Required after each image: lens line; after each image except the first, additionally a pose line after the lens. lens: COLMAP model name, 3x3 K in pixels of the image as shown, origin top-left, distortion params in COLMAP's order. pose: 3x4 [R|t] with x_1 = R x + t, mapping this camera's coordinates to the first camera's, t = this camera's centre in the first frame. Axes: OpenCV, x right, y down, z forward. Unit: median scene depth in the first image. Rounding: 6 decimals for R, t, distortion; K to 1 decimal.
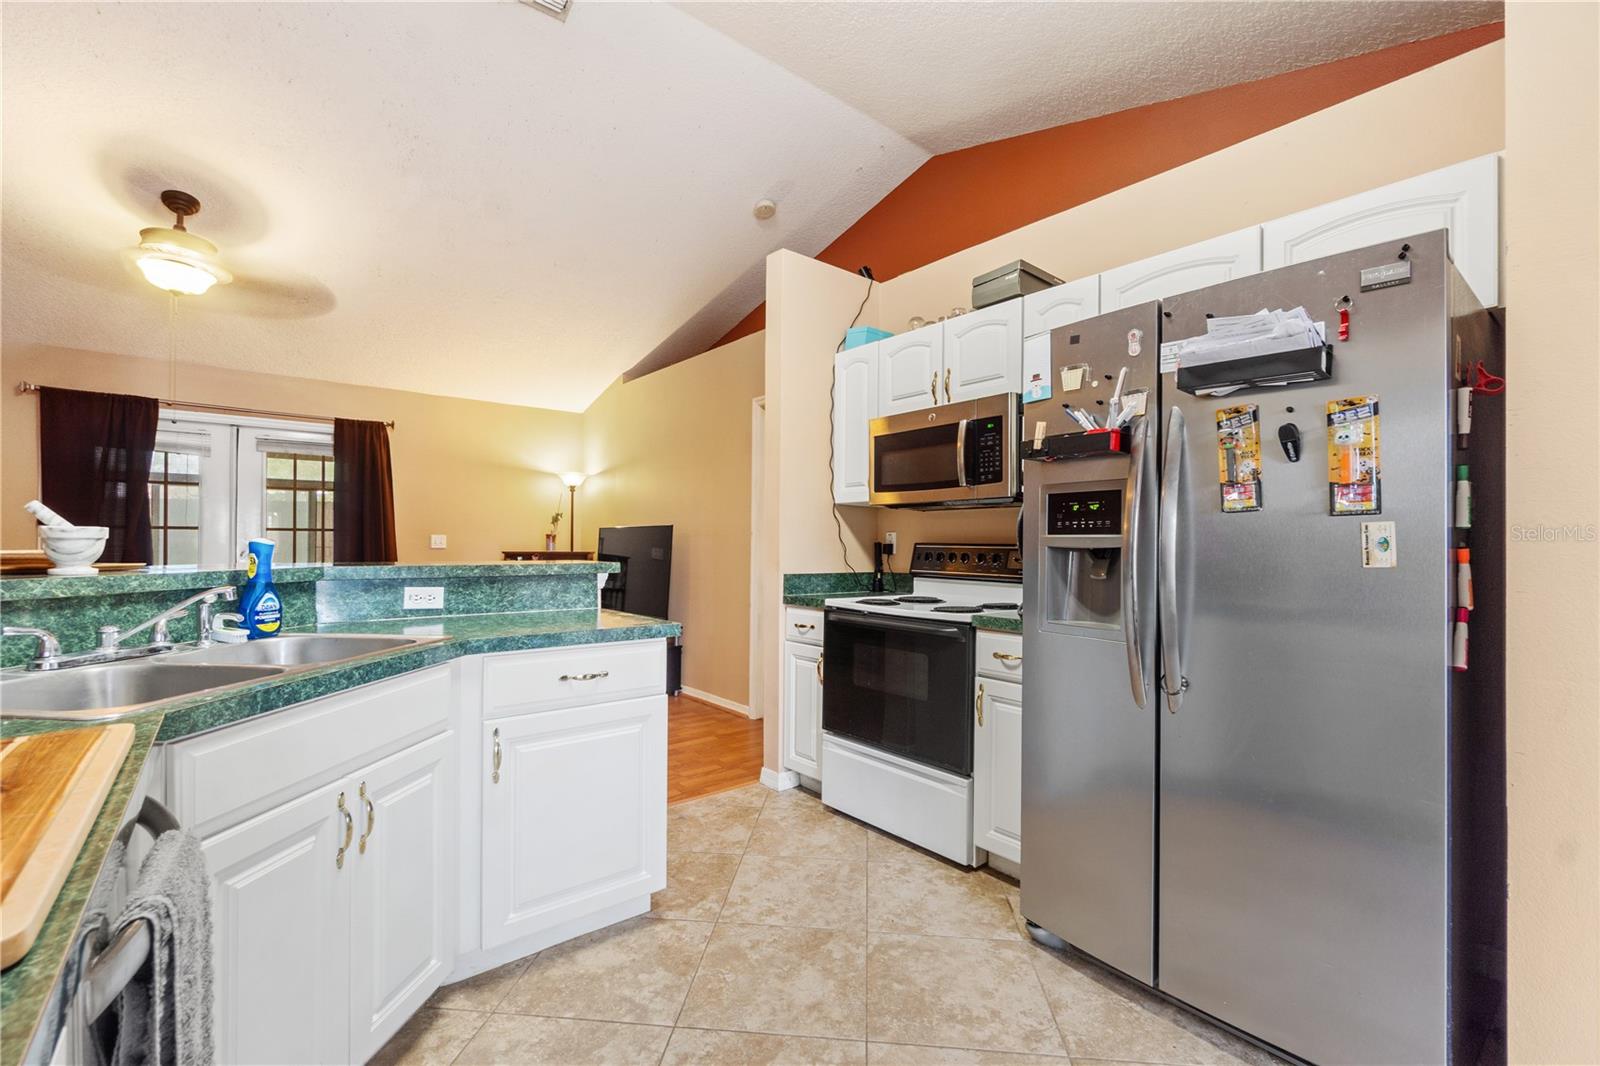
lens RADIAL K [[696.2, 0, 803.2], [0, 696.2, 540.2], [0, 0, 1]] dist [-0.002574, -0.000875]
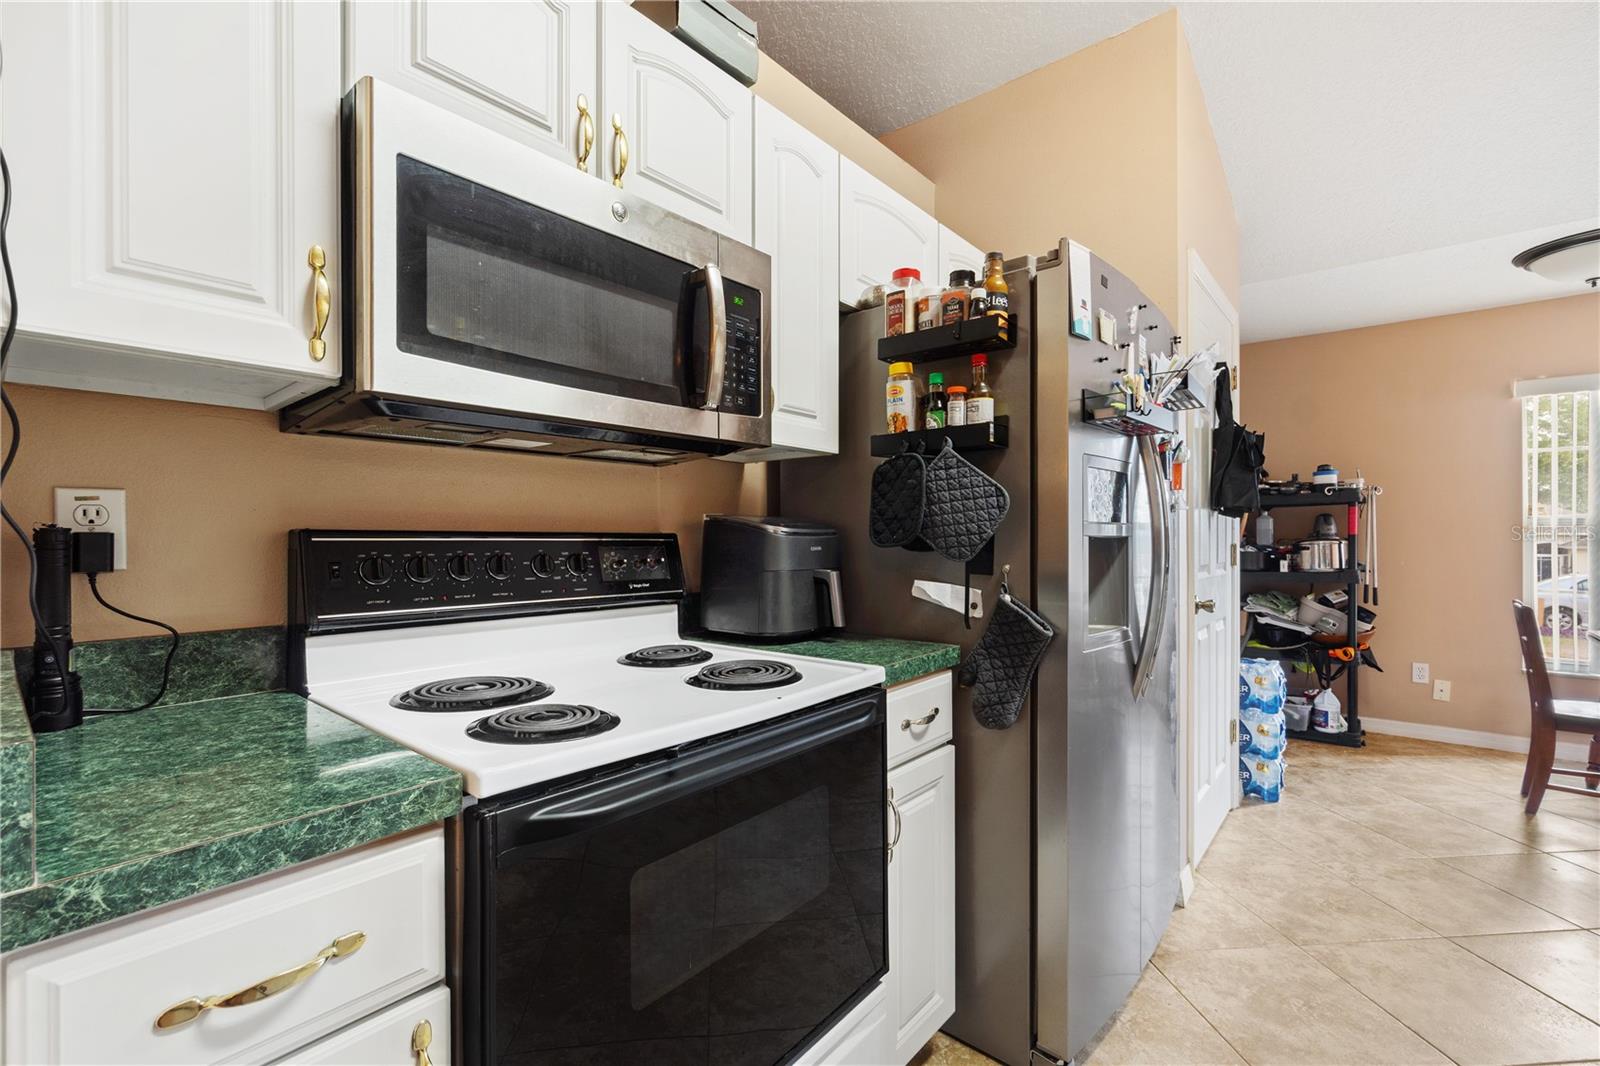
lens RADIAL K [[696.2, 0, 812.0], [0, 696.2, 532.5], [0, 0, 1]] dist [-0.002574, -0.000875]
pose [[-0.199434, -0.002314, 0.979909, -0.218645], [-0.003923, 0.999991, 0.001563, 0.004107], [-0.979903, -0.003533, -0.199441, 0.940997]]
